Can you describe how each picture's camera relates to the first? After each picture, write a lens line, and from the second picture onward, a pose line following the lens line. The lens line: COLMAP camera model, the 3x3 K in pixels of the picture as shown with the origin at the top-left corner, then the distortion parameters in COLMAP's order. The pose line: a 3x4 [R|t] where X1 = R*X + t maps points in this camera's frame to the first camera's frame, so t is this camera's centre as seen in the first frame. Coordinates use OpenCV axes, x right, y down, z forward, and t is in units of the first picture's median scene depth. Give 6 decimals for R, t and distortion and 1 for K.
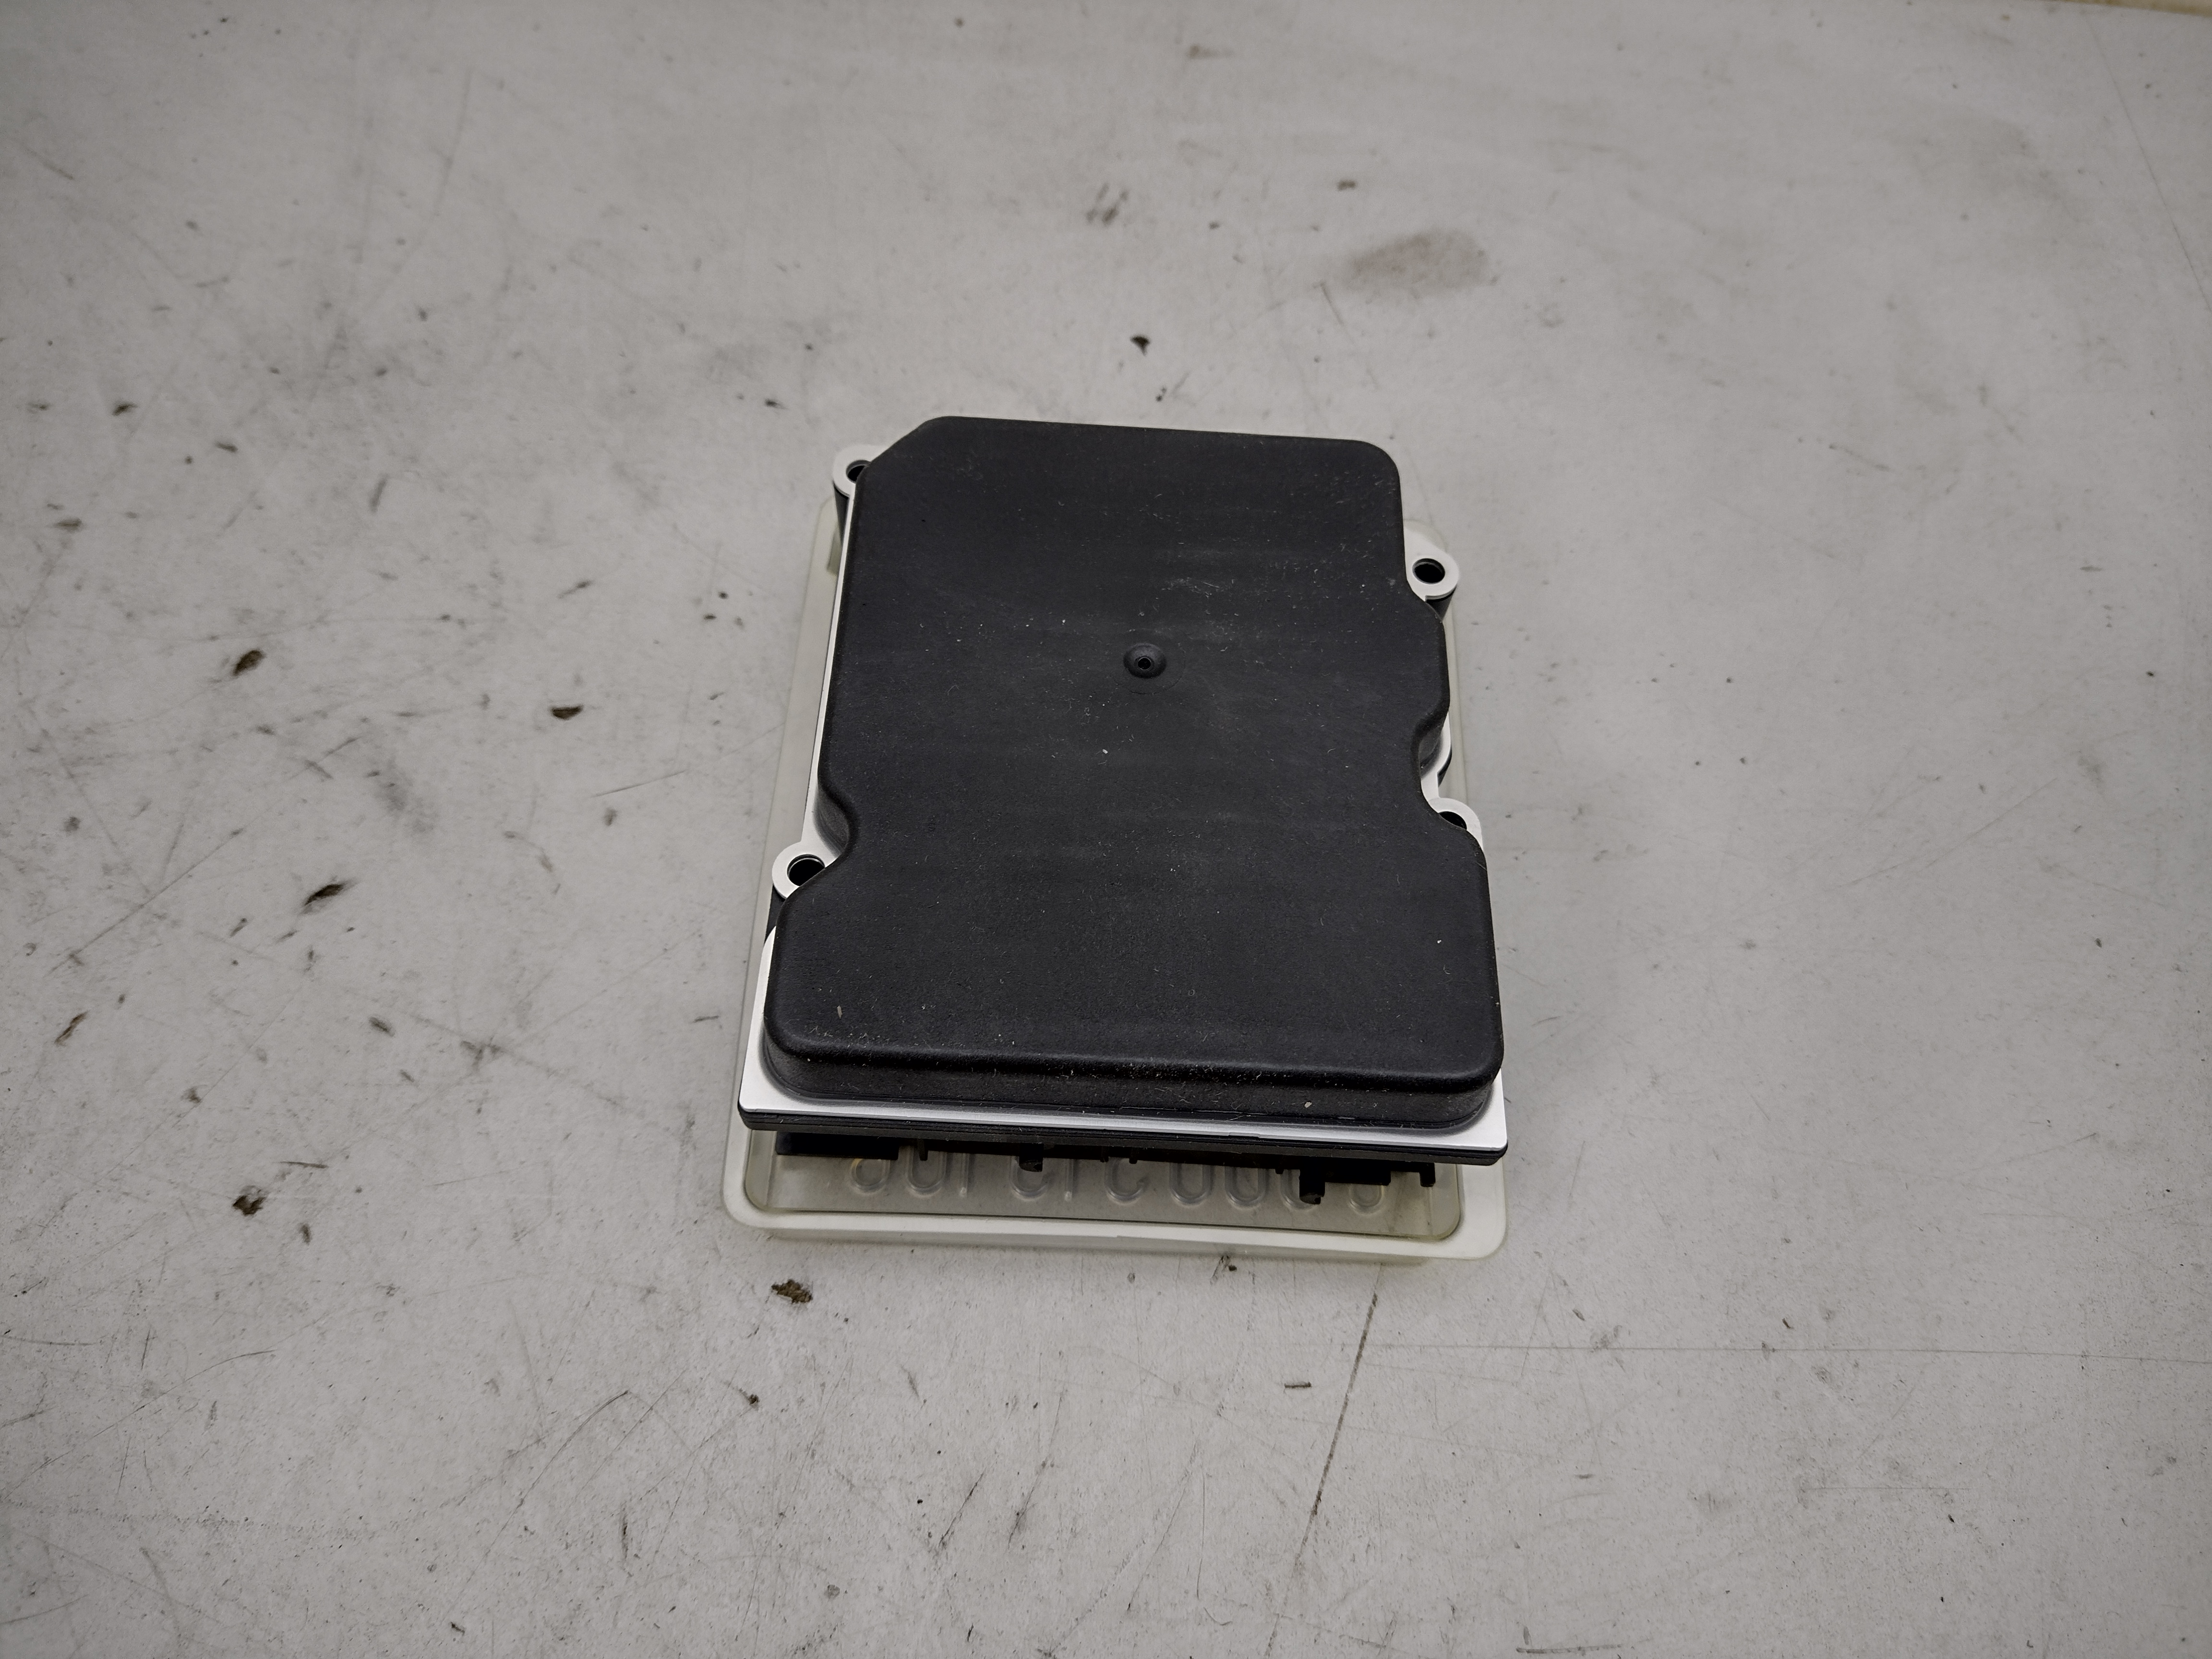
lens RADIAL K [[1742.8, 0, 1106.0], [0, 1742.8, 829.5], [0, 0, 1]] dist [0.097662, -0.232312]
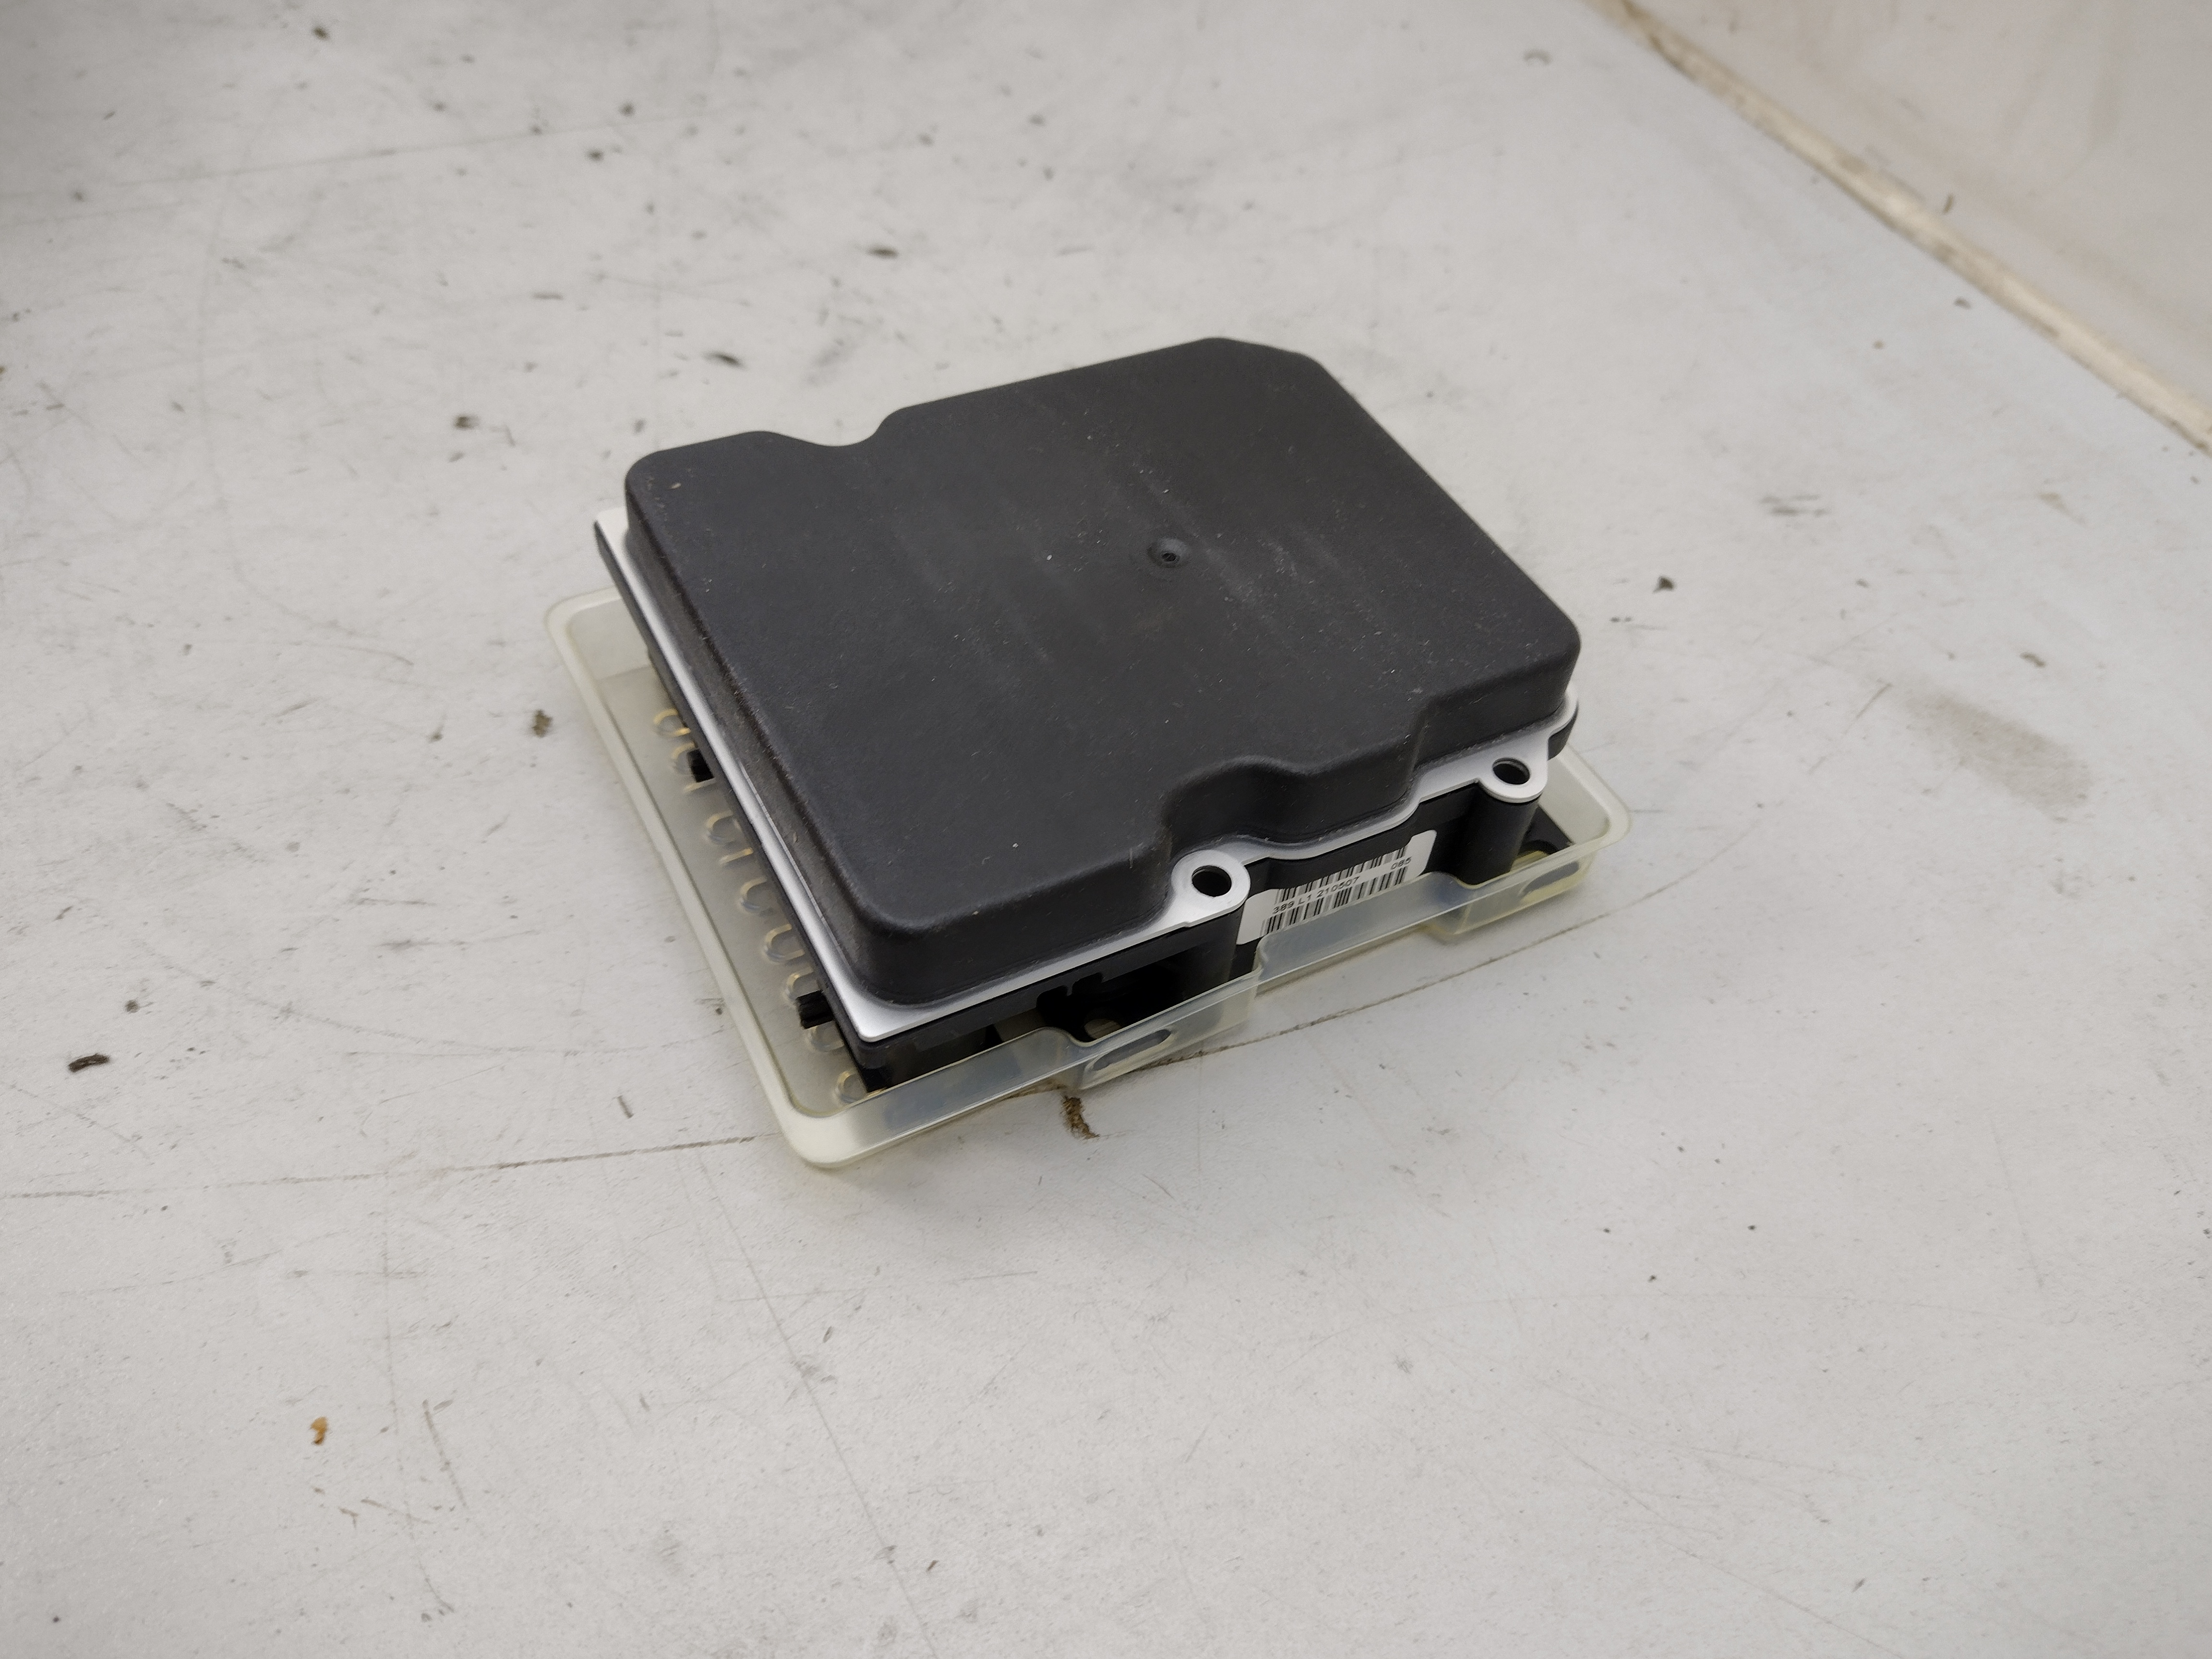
lens RADIAL K [[1742.8, 0, 1106.0], [0, 1742.8, 829.5], [0, 0, 1]] dist [0.097662, -0.232312]
pose [[0.497777, 0.647311, -0.577241, 0.665732], [-0.774477, 0.631330, 0.040105, -0.011855], [0.390390, 0.427096, 0.815589, 0.268788]]
